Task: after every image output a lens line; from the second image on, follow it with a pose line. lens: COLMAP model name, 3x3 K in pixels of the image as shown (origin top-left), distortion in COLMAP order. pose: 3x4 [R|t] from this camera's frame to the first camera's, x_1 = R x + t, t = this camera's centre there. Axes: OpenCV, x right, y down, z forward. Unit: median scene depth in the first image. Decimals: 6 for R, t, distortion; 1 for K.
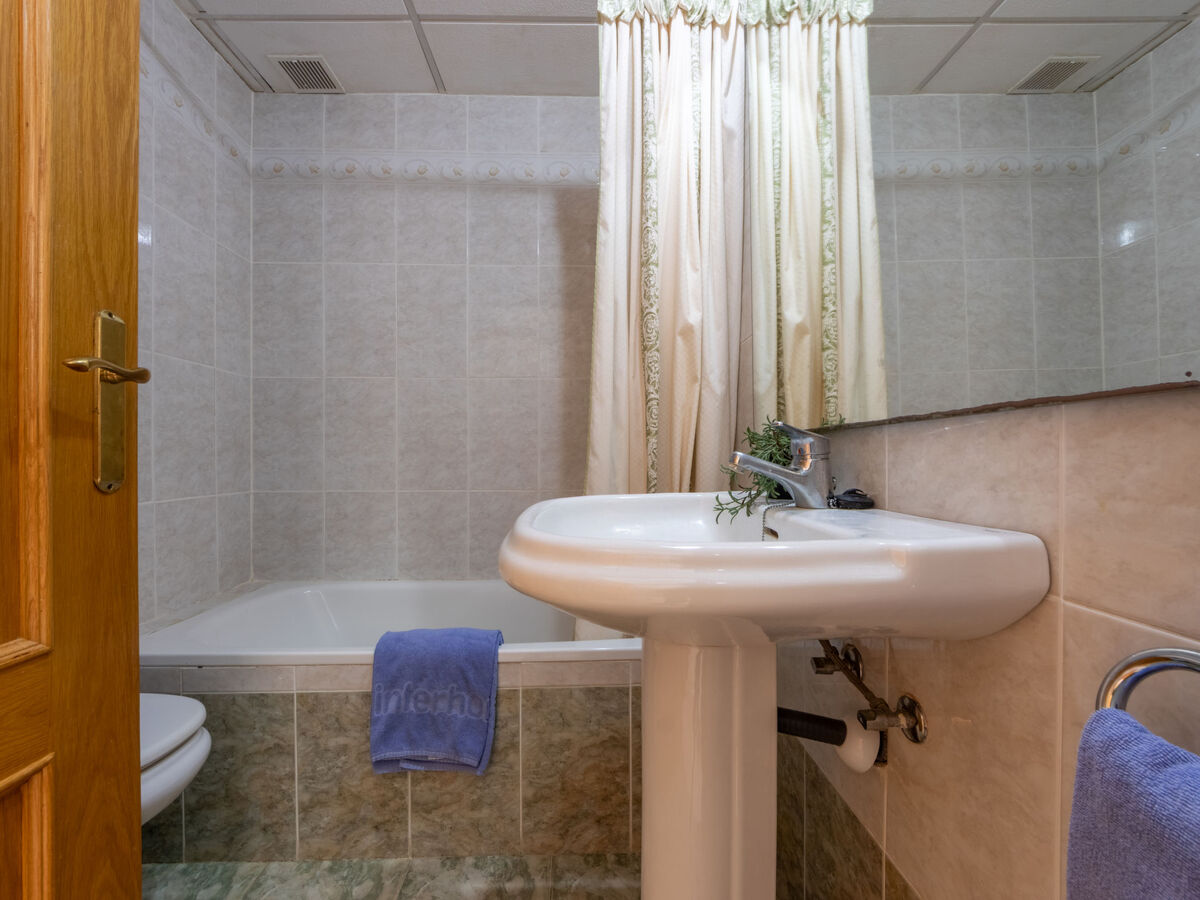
lens RADIAL K [[516.9, 0, 600.7], [0, 516.9, 458.7], [0, 0, 1]] dist [0.003098, -0.004065]
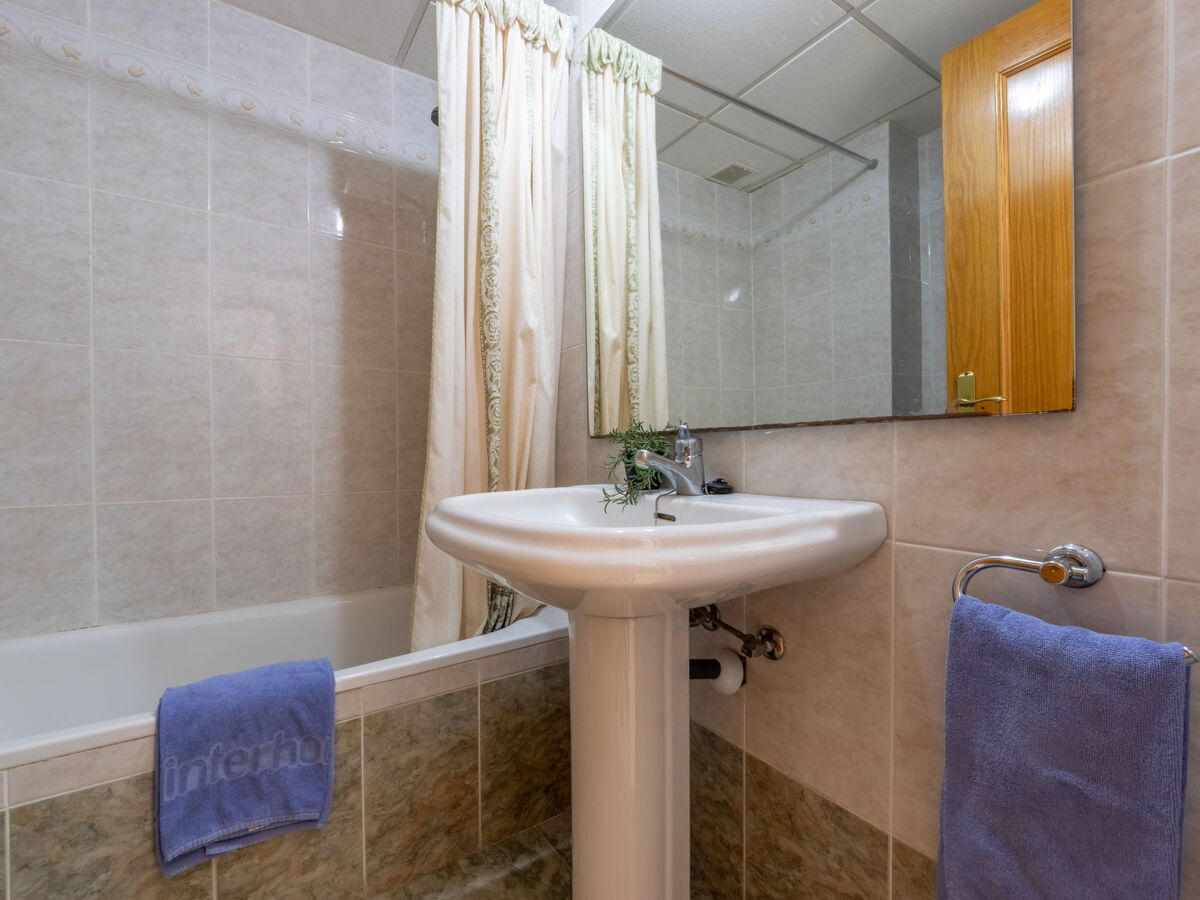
lens RADIAL K [[516.2, 0, 586.1], [0, 516.2, 460.3], [0, 0, 1]] dist [0.011009, -0.013813]
pose [[0.853510, -0.010179, 0.520978, -0.277514], [0.006121, 0.999936, 0.009510, -0.001109], [-0.521041, -0.004928, 0.853517, 0.043039]]
